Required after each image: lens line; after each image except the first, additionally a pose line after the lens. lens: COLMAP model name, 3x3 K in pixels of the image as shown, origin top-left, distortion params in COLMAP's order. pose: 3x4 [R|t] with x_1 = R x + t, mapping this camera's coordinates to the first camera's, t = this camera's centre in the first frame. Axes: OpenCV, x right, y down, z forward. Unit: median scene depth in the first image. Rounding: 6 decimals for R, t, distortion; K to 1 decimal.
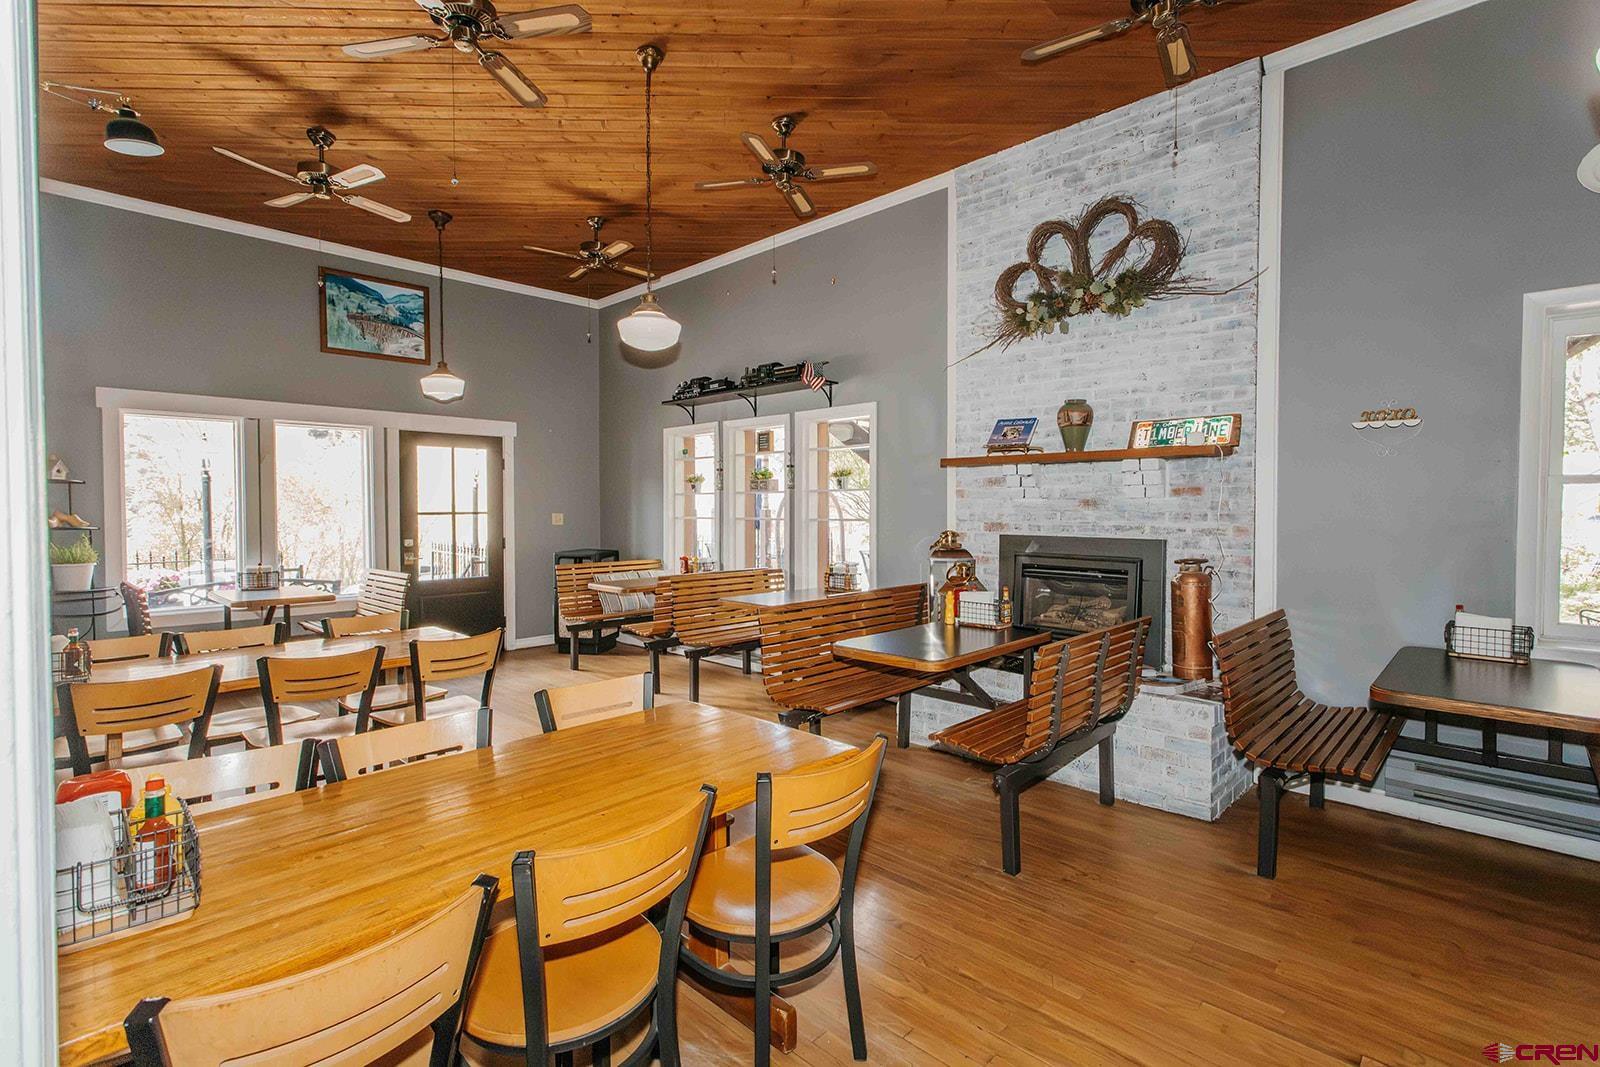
lens RADIAL K [[759.3, 0, 803.9], [0, 759.3, 531.3], [0, 0, 1]] dist [0.004385, -0.000102]
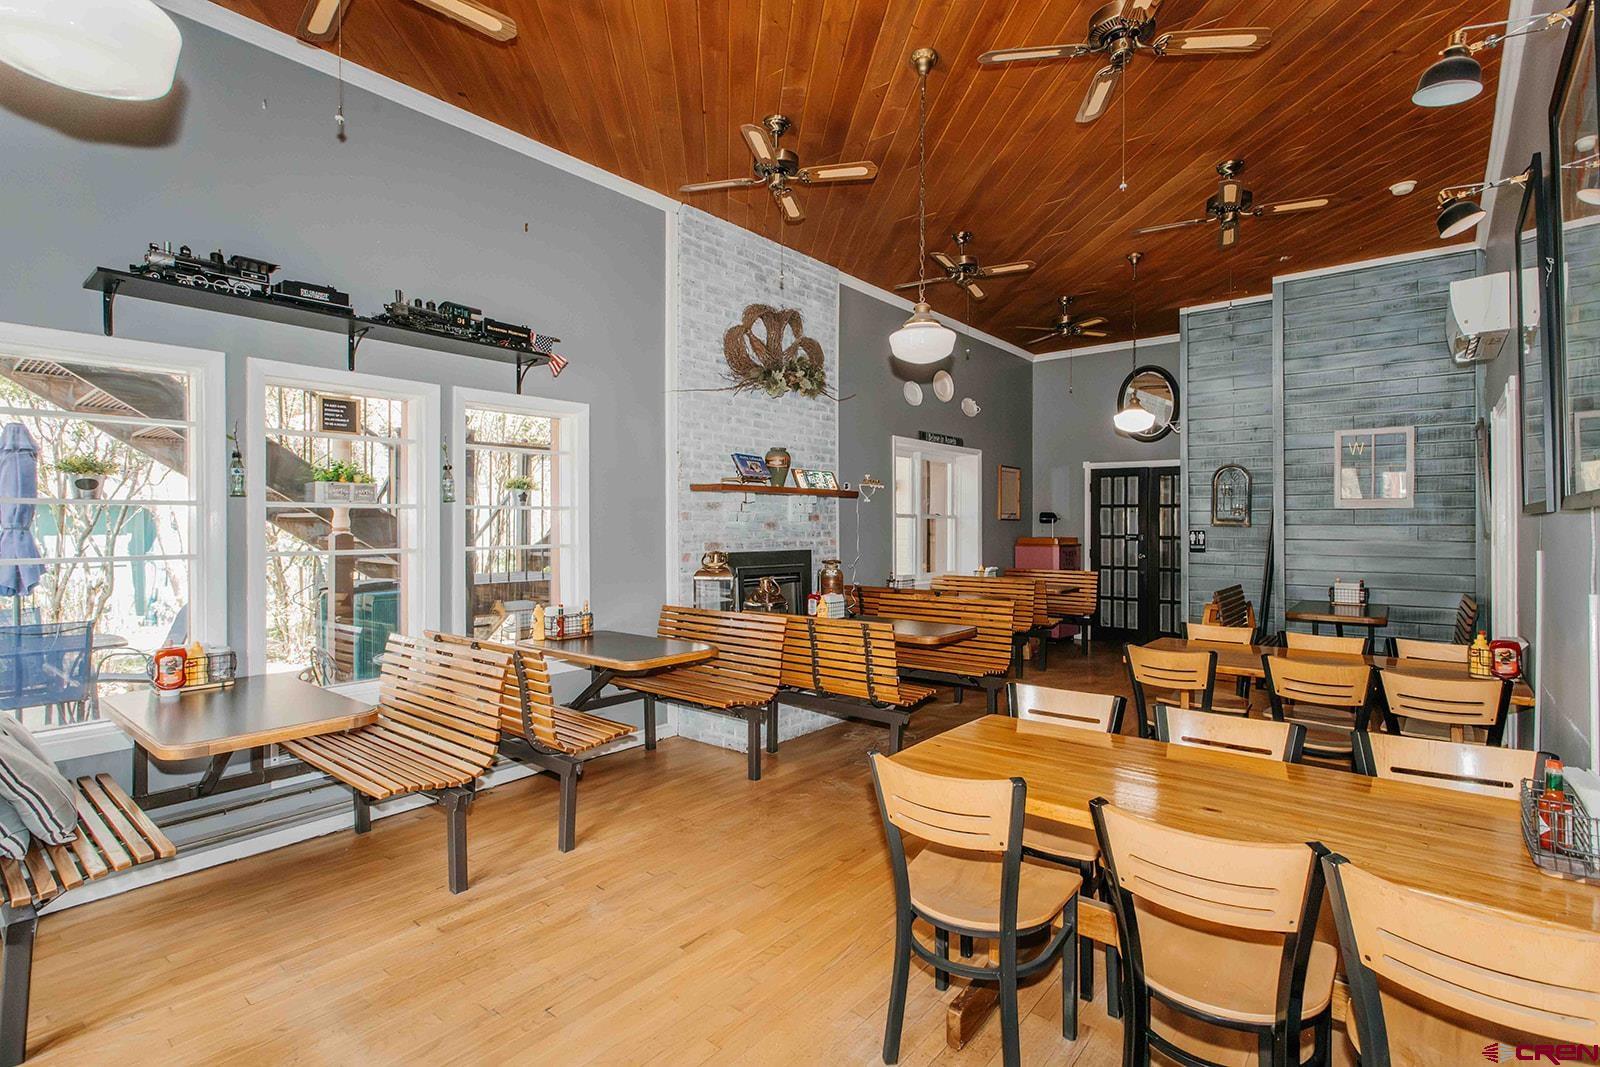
lens RADIAL K [[759.3, 0, 802.8], [0, 759.3, 525.1], [0, 0, 1]] dist [0.004385, -0.000102]
pose [[-0.066424, -0.006609, 0.997770, -0.946151], [0.022060, 0.999724, 0.008090, -0.046629], [-0.997548, 0.022548, -0.066259, 1.019620]]
